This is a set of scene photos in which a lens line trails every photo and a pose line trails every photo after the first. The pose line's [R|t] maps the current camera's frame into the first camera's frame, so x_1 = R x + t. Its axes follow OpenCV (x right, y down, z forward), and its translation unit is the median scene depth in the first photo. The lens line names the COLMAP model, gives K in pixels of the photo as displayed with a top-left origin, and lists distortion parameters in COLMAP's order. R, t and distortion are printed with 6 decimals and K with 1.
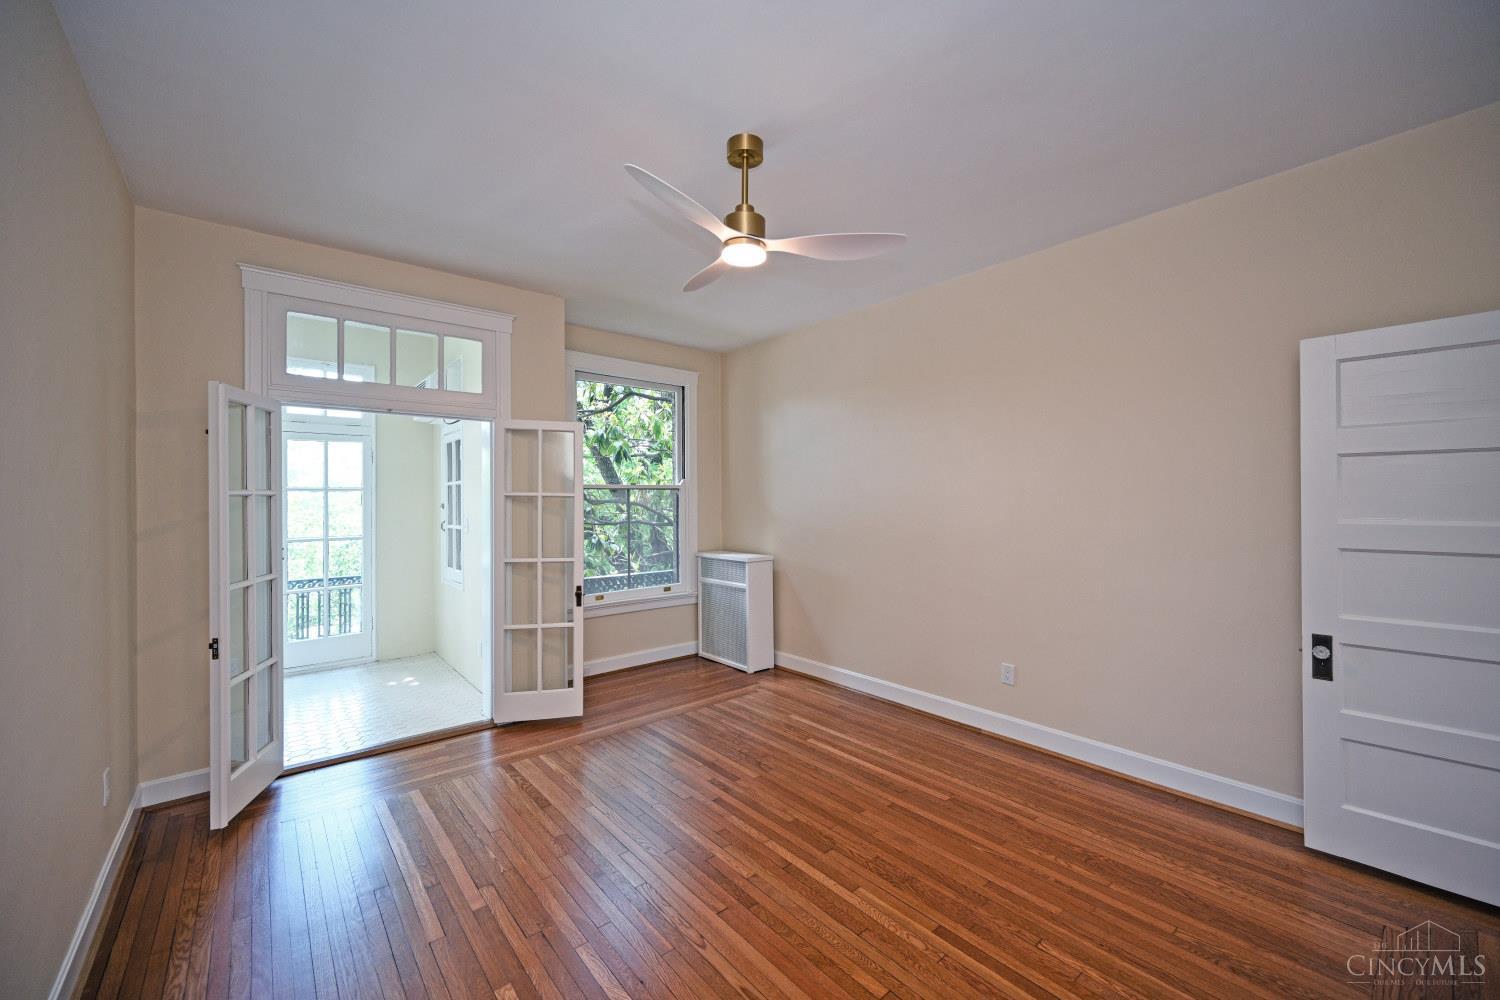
lens RADIAL K [[592.4, 0, 758.1], [0, 592.4, 501.2], [0, 0, 1]] dist [0.002242, 0.000155]
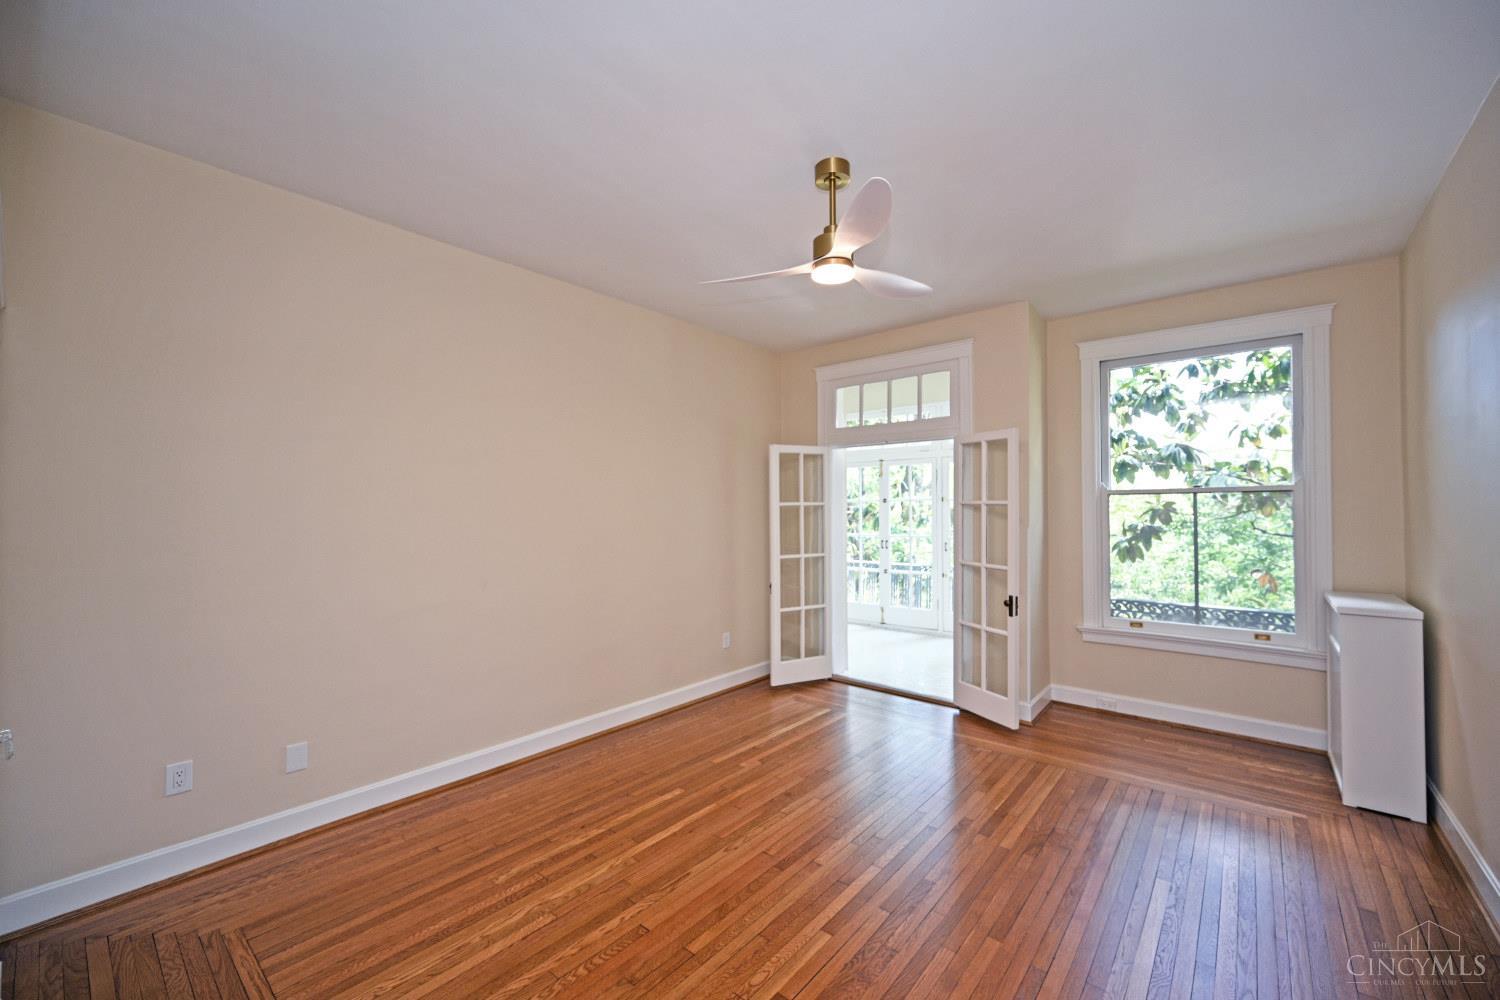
lens RADIAL K [[599.6, 0, 750.0], [0, 599.6, 500.0], [0, 0, 1]] dist [-0.002498, -0.000141]
pose [[0.157697, -0.014461, -0.987382, 0.774468], [-0.001490, 0.999888, -0.014882, 0.001400], [0.987486, 0.003818, 0.157658, 0.533214]]
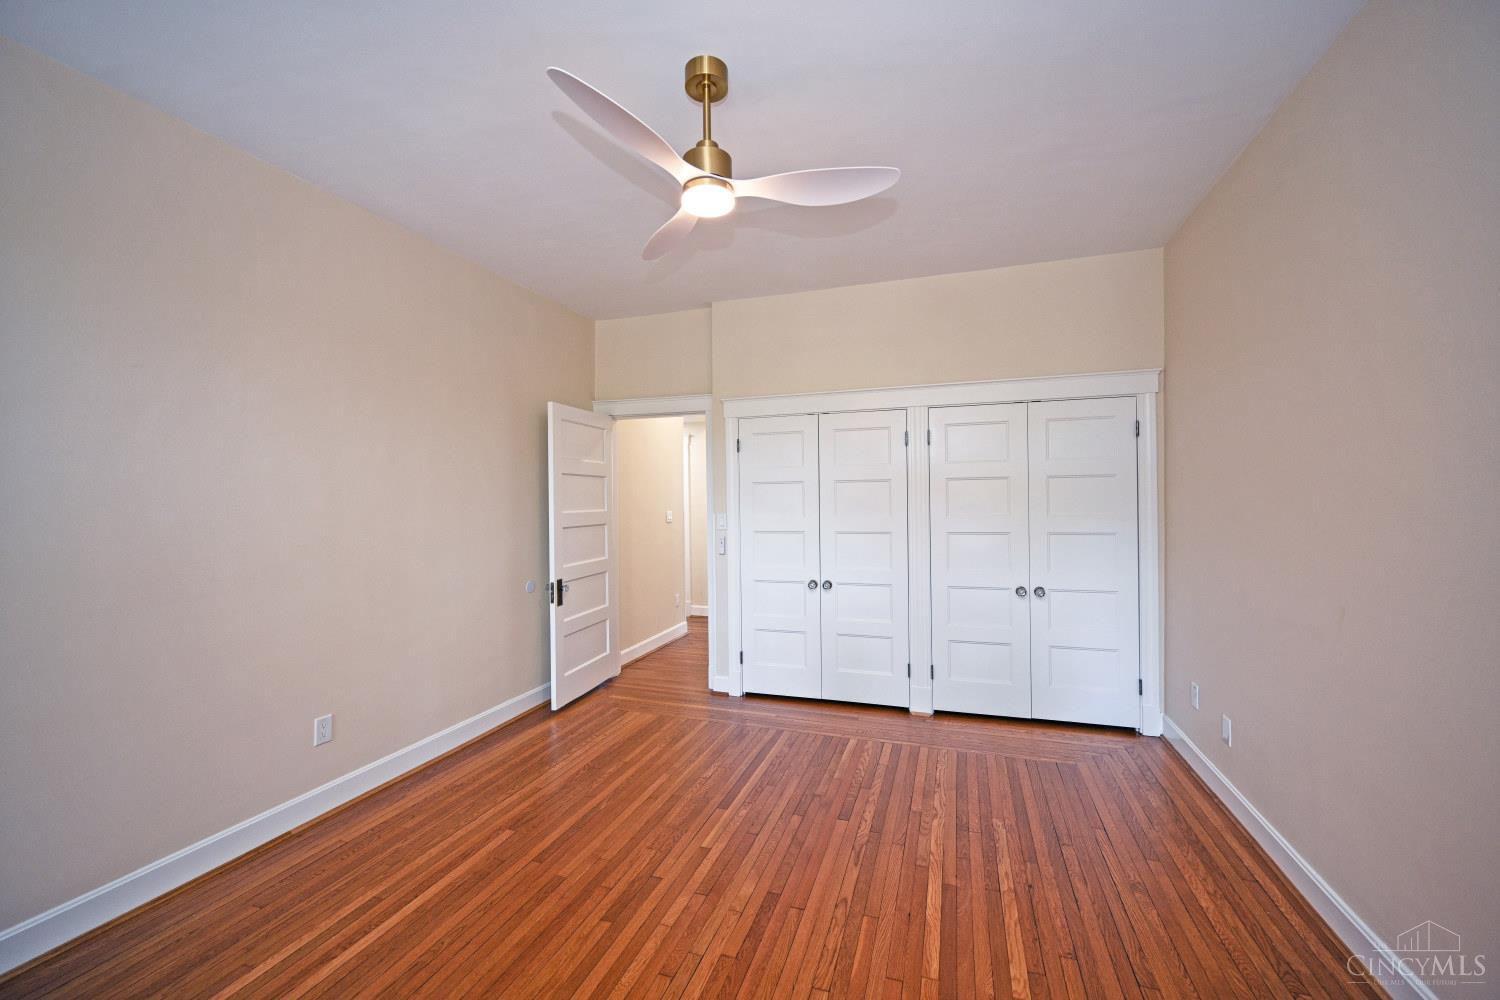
lens RADIAL K [[599.6, 0, 750.0], [0, 599.6, 500.0], [0, 0, 1]] dist [-0.002498, -0.000141]
pose [[-0.505071, 0.004330, 0.863067, -0.604581], [0.019520, 0.999789, 0.006408, 0.005133], [-0.862857, 0.020084, -0.505049, 1.069470]]
